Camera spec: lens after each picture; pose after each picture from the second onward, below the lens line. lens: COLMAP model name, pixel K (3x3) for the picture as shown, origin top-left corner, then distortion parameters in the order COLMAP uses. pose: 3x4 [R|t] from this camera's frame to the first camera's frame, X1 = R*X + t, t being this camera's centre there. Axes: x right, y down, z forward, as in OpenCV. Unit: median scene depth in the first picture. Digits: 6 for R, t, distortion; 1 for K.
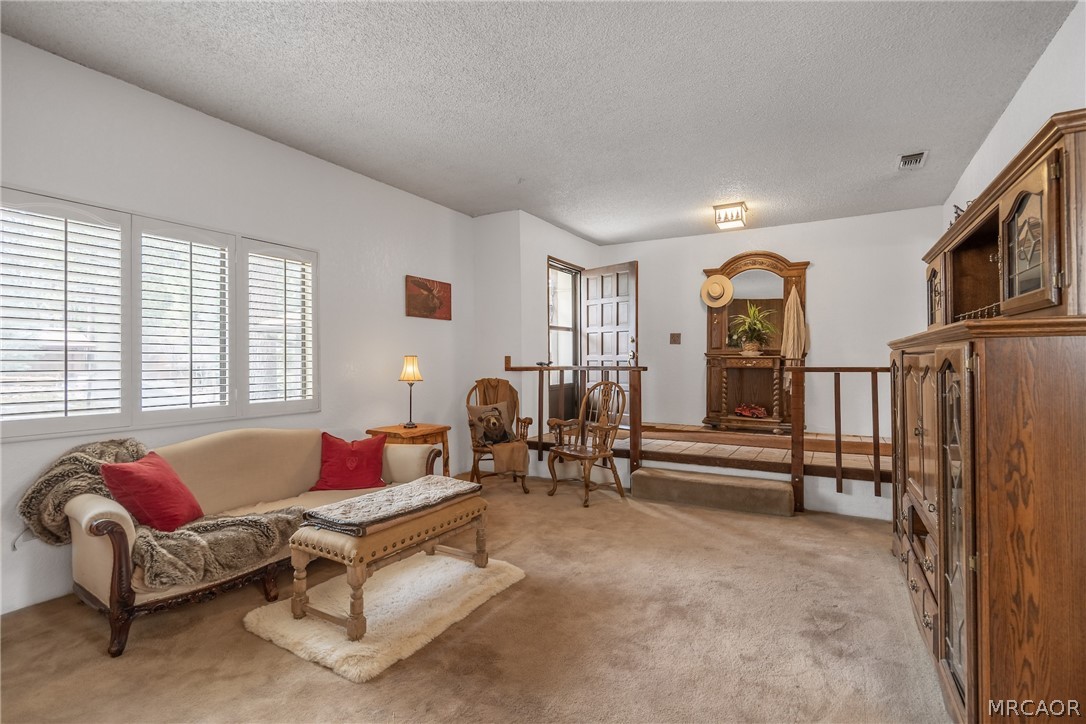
lens RADIAL K [[540.7, 0, 518.8], [0, 540.7, 359.5], [0, 0, 1]] dist [-0.008789, -0.000519]
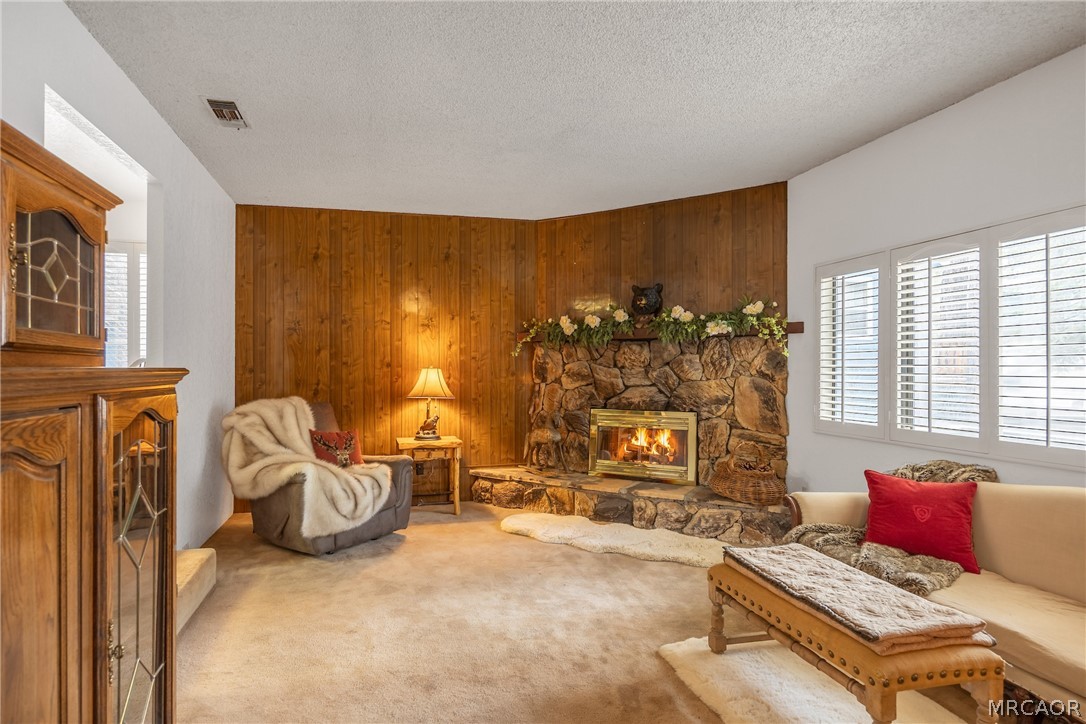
lens RADIAL K [[579.7, 0, 499.5], [0, 579.7, 366.0], [0, 0, 1]] dist [-0.002752, -0.000392]
pose [[-0.734024, 0.009029, -0.679063, 0.404001], [0.014098, 0.999899, -0.001944, -0.027223], [0.678977, -0.011001, -0.734077, 0.796392]]
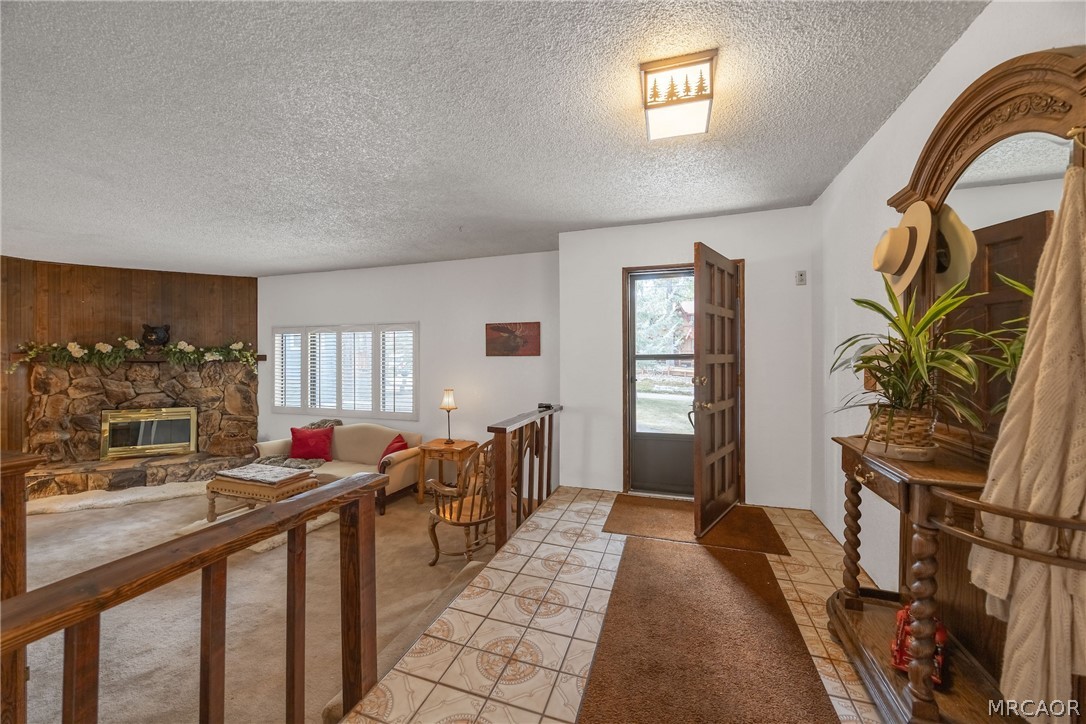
lens RADIAL K [[398.7, 0, 533.4], [0, 398.7, 364.0], [0, 0, 1]] dist [-0.009321, 0.000121]
pose [[0.210334, 0.013497, -0.977536, 0.814864], [0.007969, 0.999848, 0.015520, -0.083853], [0.977597, -0.011055, 0.210194, 1.010993]]
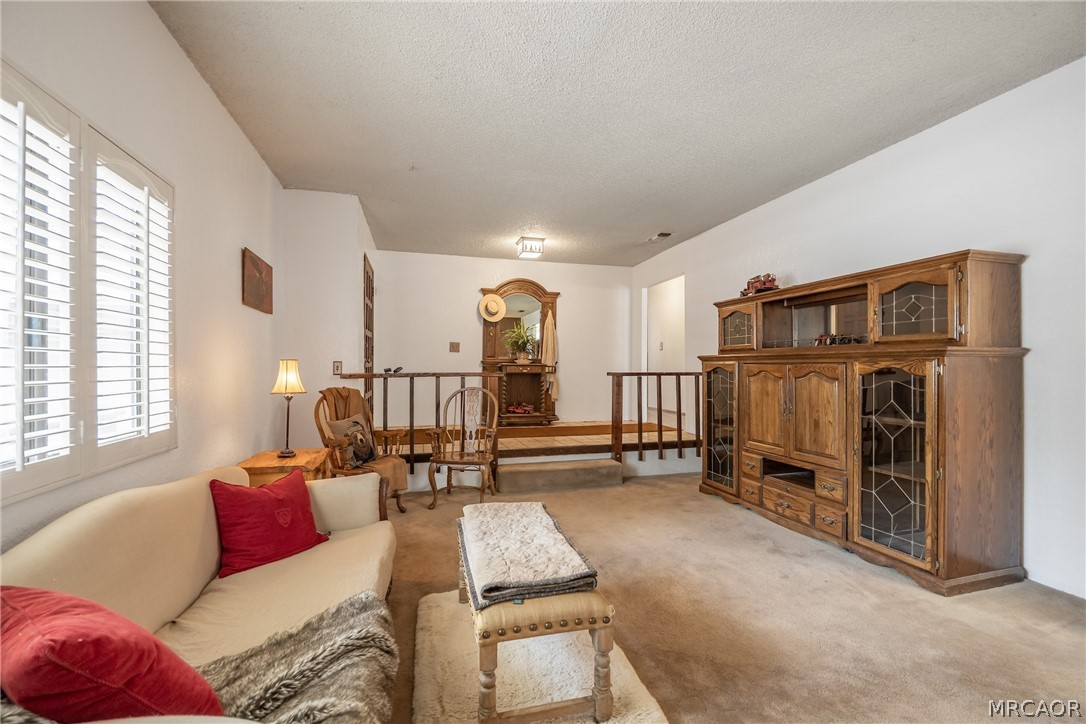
lens RADIAL K [[481.1, 0, 545.9], [0, 481.1, 364.1], [0, 0, 1]] dist [-0.002439, -0.000352]
pose [[0.669190, 0.008326, 0.743045, -0.429173], [-0.005224, 0.999965, -0.006501, 0.001958], [-0.743073, 0.000469, 0.669210, 0.282902]]
